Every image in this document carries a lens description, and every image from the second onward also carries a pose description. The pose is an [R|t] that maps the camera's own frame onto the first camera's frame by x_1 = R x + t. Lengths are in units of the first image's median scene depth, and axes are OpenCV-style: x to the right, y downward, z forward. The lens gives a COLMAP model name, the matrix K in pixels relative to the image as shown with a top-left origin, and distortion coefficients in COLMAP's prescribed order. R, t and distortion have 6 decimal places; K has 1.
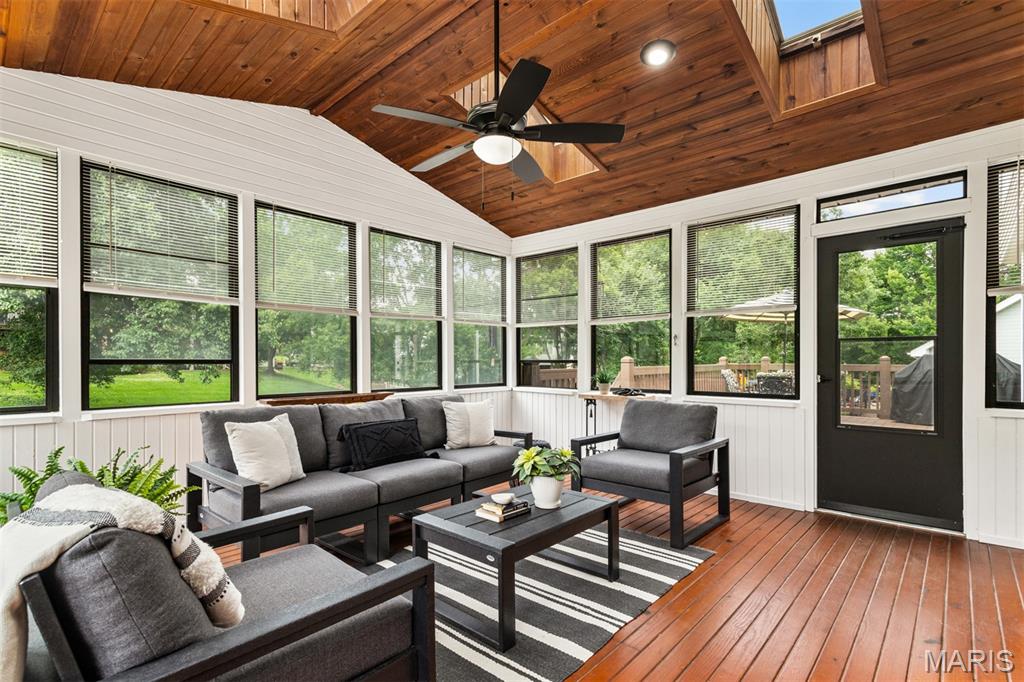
lens RADIAL K [[490.5, 0, 465.5], [0, 490.5, 362.2], [0, 0, 1]] dist [0.002952, 0.000116]
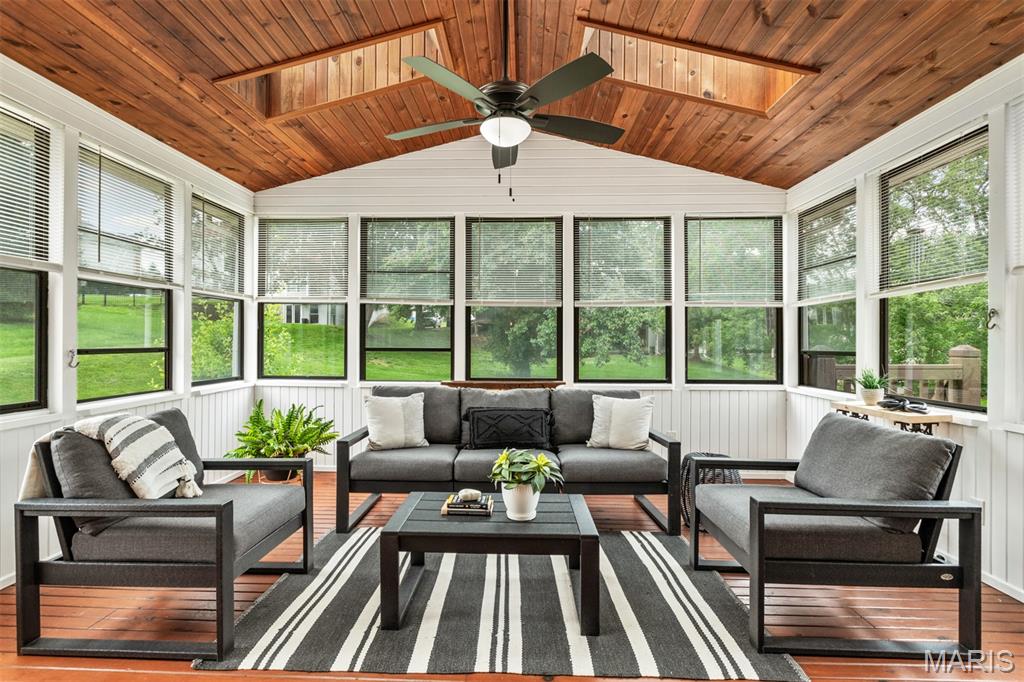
lens RADIAL K [[490.5, 0, 502.7], [0, 490.5, 341.9], [0, 0, 1]] dist [0.002952, 0.000116]
pose [[0.670244, -0.001900, -0.742138, 0.542810], [-0.007260, 0.999932, -0.009117, -0.011270], [0.742105, 0.011498, 0.670185, 0.250110]]
